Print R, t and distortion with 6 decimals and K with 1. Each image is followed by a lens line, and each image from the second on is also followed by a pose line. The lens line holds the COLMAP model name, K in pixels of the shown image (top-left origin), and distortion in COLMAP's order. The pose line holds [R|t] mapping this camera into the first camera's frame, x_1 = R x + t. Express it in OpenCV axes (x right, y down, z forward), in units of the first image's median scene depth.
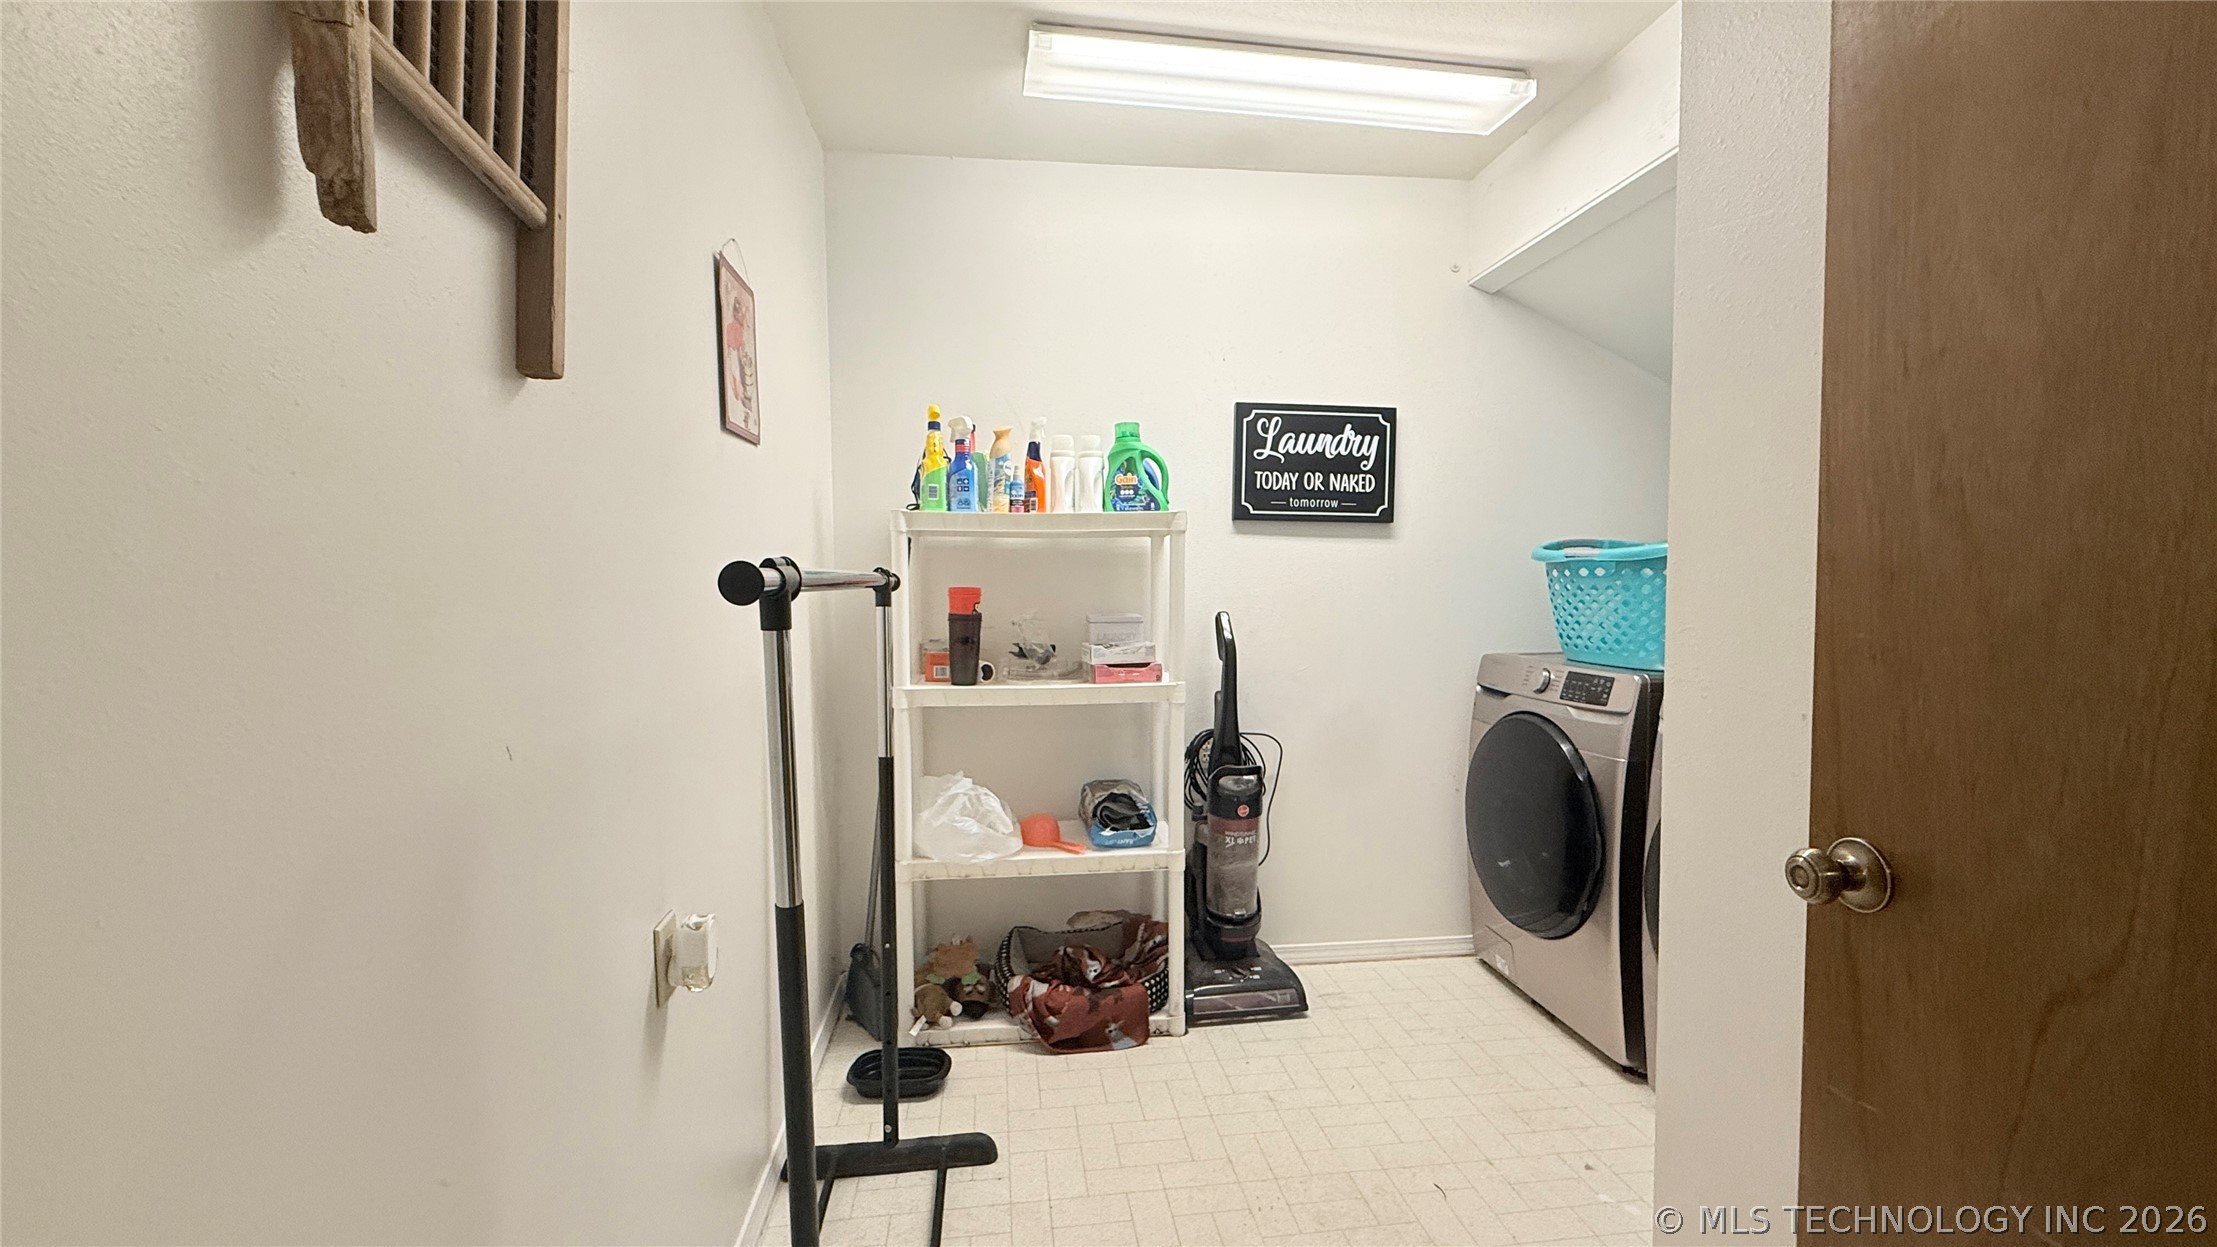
lens RADIAL K [[880.7, 0, 1101.1], [0, 880.7, 623.6], [0, 0, 1]] dist [0.000842, -0.000157]
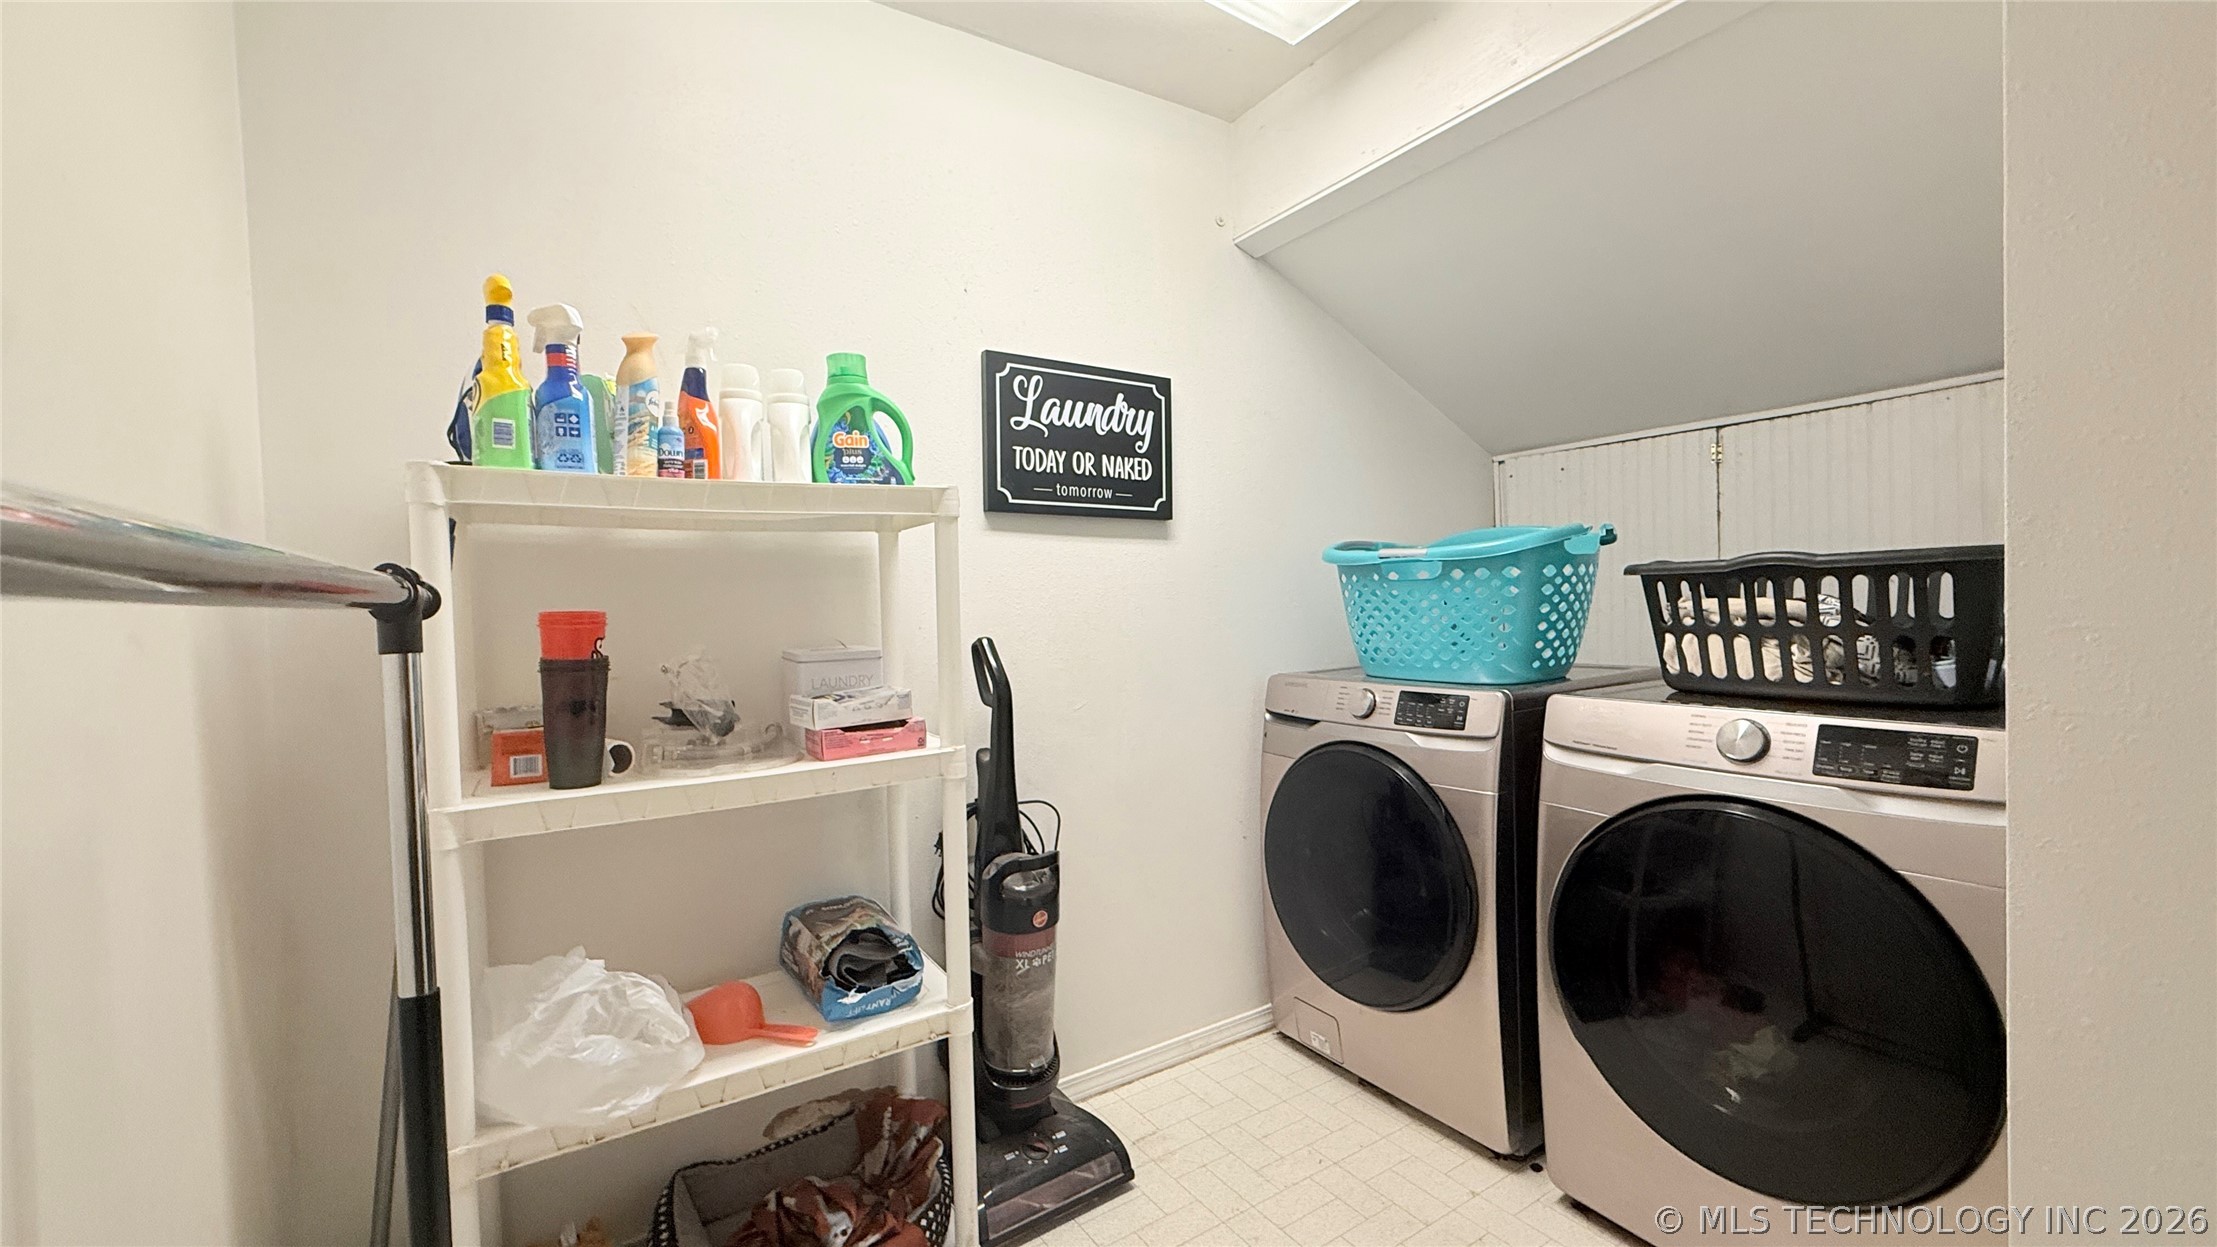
lens RADIAL K [[880.7, 0, 1101.1], [0, 880.7, 623.6], [0, 0, 1]] dist [0.000842, -0.000157]
pose [[0.900075, -0.032435, 0.434526, -0.092856], [0.044943, 0.998817, -0.018539, -0.007646], [-0.433411, 0.036216, 0.900469, 0.339157]]
